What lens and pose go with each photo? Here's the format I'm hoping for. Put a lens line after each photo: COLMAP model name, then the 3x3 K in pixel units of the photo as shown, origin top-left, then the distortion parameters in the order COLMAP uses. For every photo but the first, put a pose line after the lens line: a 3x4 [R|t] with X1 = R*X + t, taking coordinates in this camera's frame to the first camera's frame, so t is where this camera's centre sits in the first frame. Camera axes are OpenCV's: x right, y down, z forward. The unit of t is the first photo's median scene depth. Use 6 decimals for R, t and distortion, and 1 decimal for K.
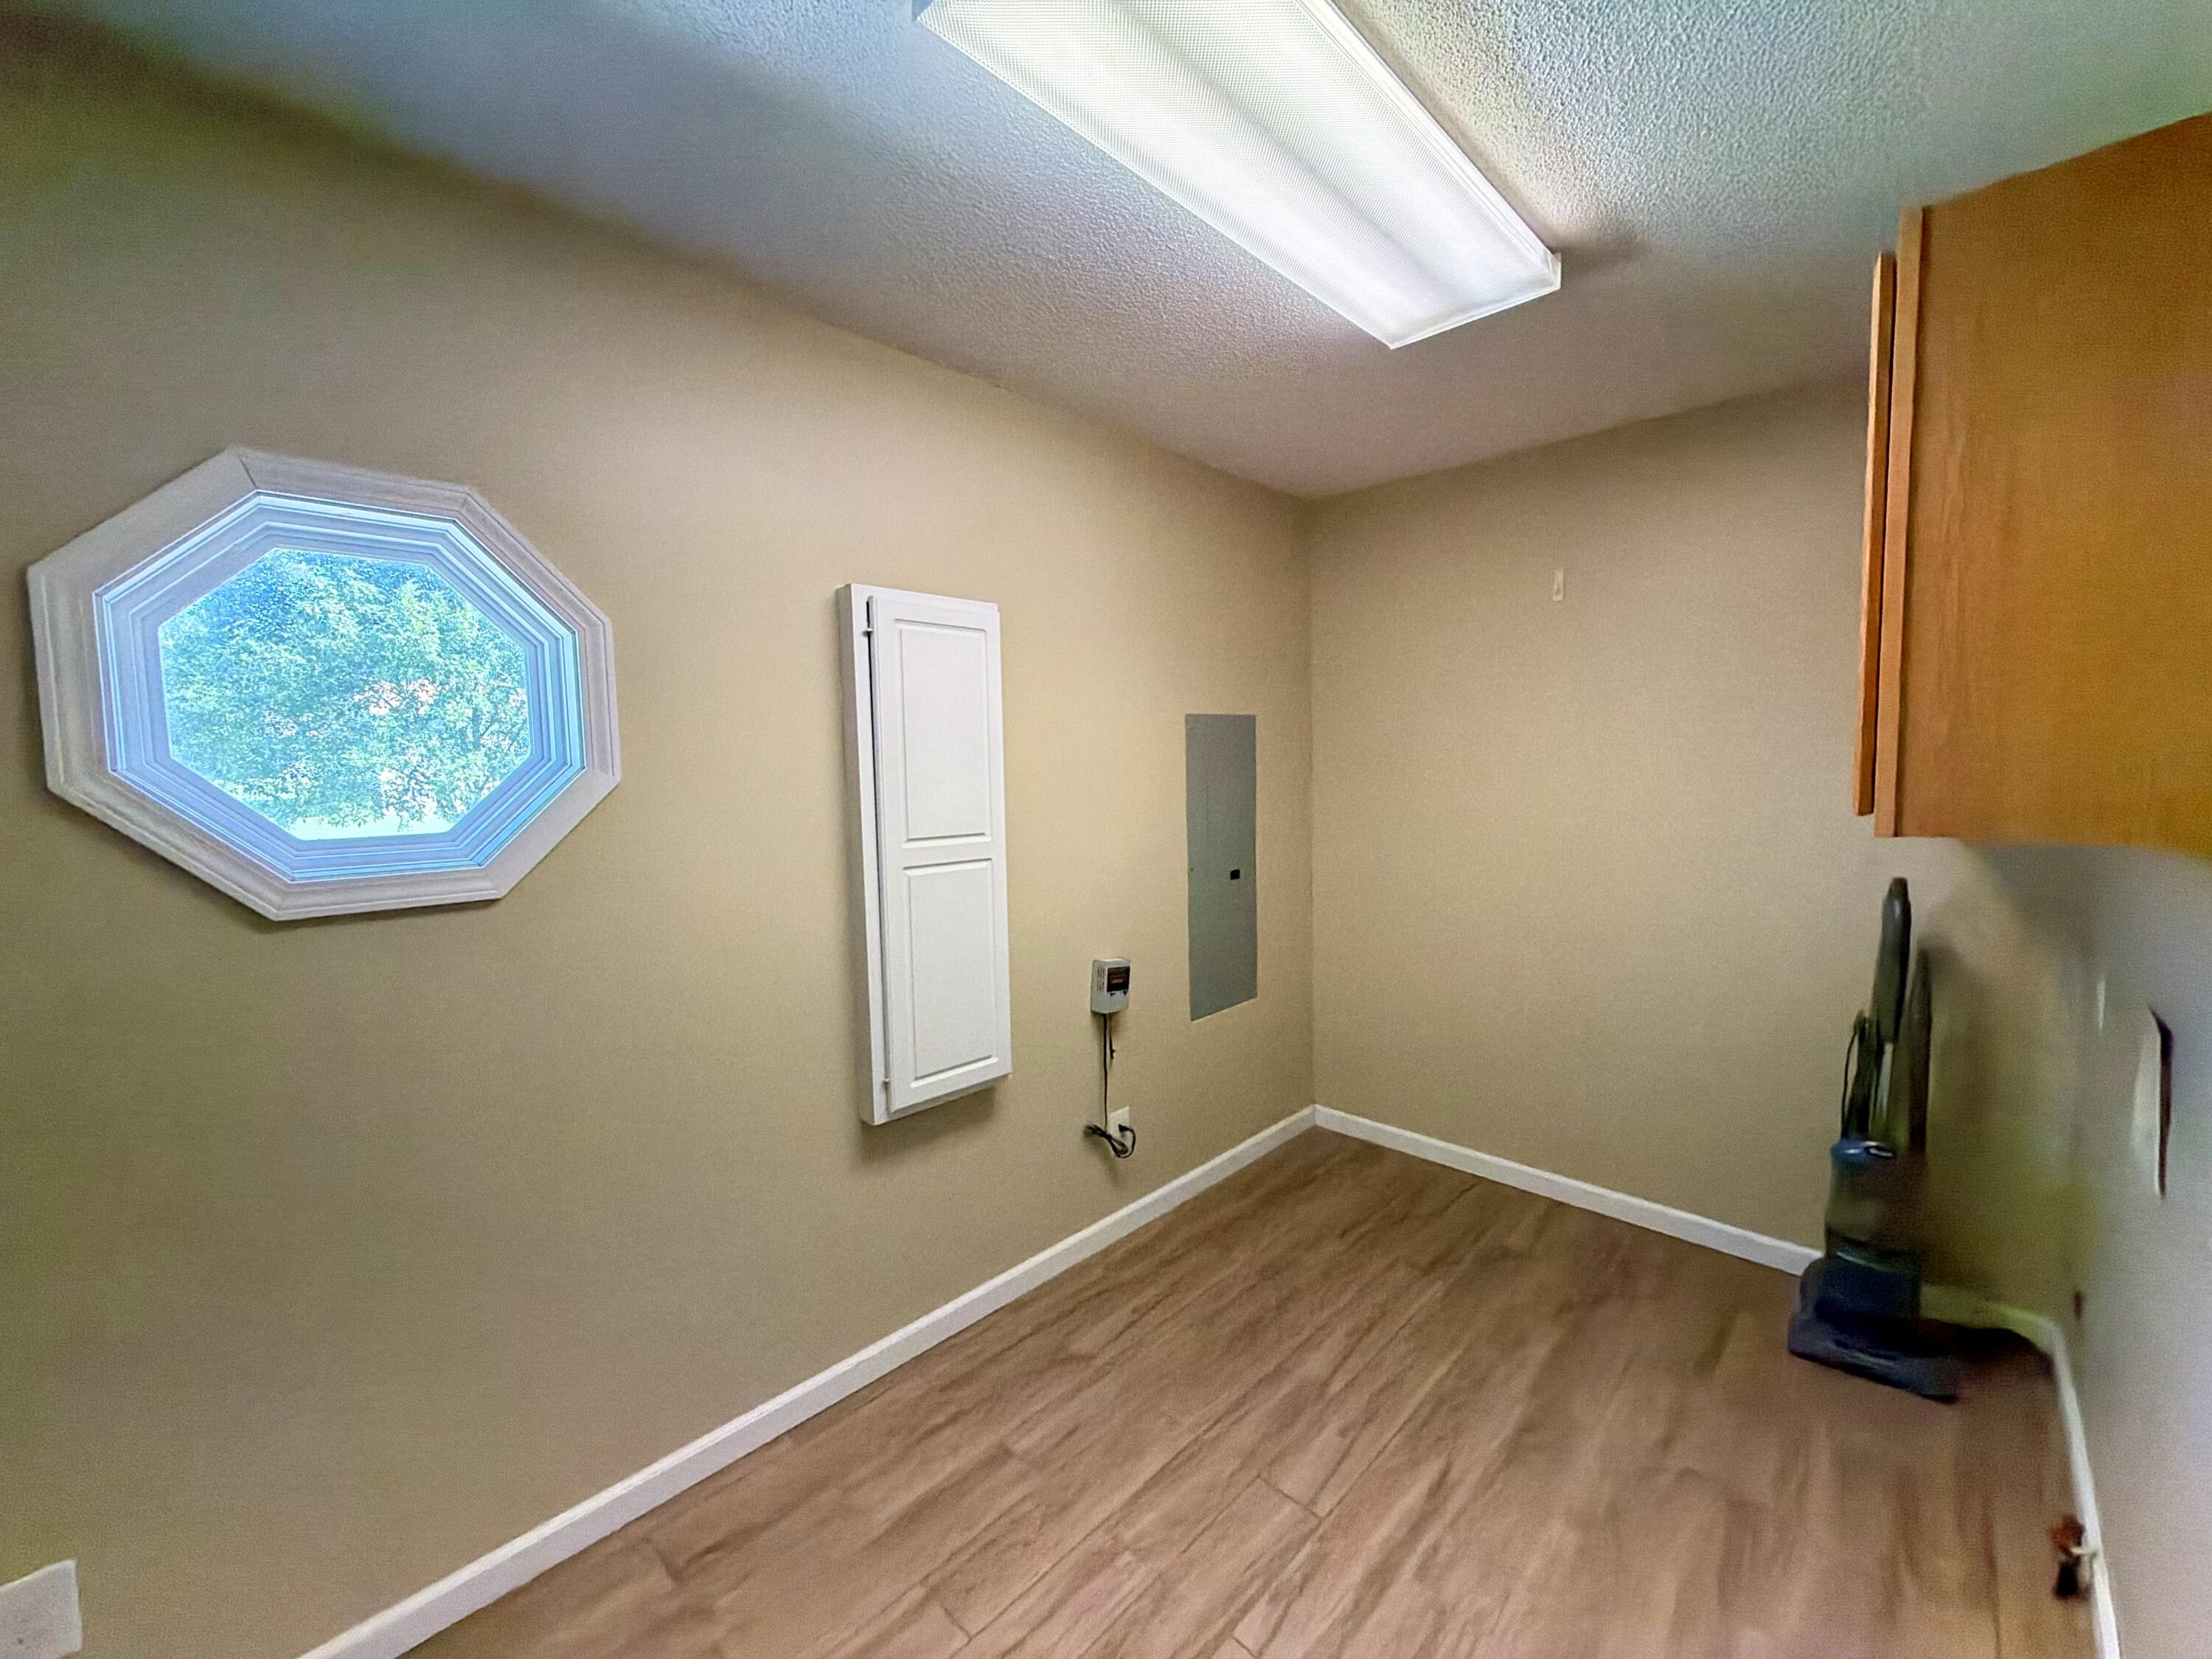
lens RADIAL K [[892.1, 0, 1106.0], [0, 892.1, 829.5], [0, 0, 1]] dist [-0.000861, -0.000082]
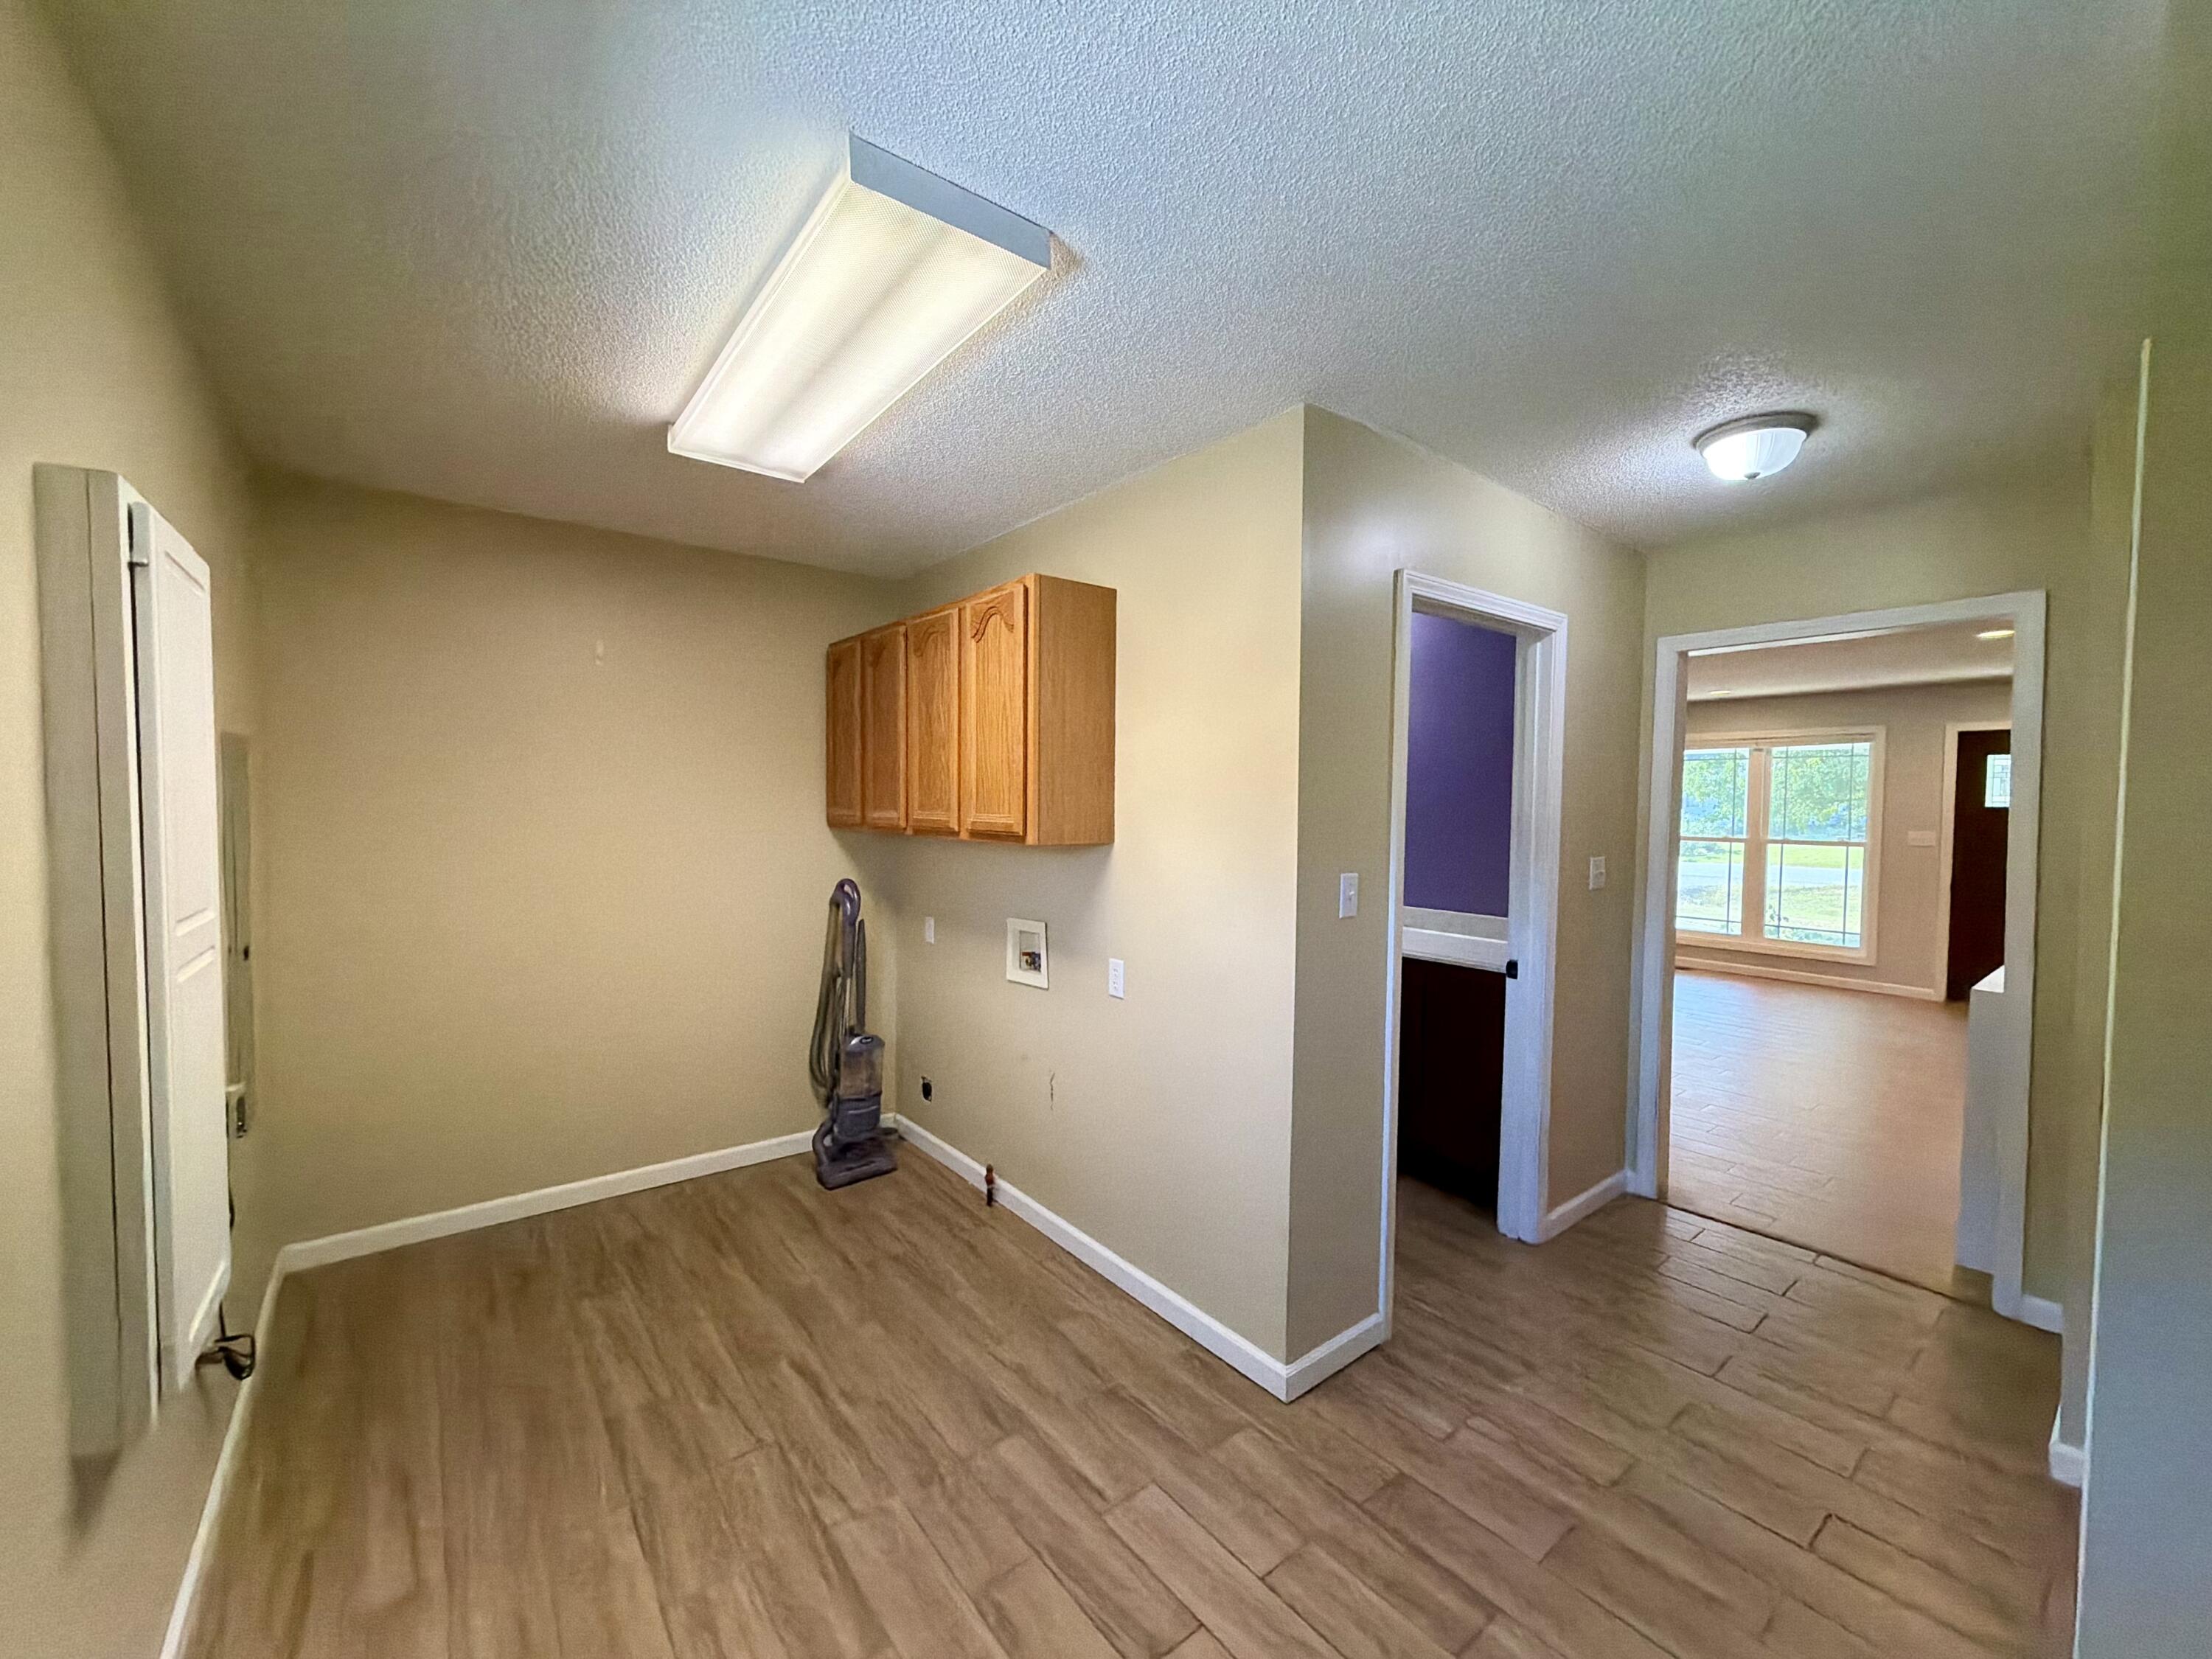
lens RADIAL K [[878.7, 0, 1100.7], [0, 878.7, 834.0], [0, 0, 1]] dist [0.002163, 0.000333]
pose [[0.143627, -0.010993, 0.989571, -0.801203], [0.067066, 0.997748, 0.001350, -0.004559], [-0.987357, 0.066173, 0.144041, 0.335540]]
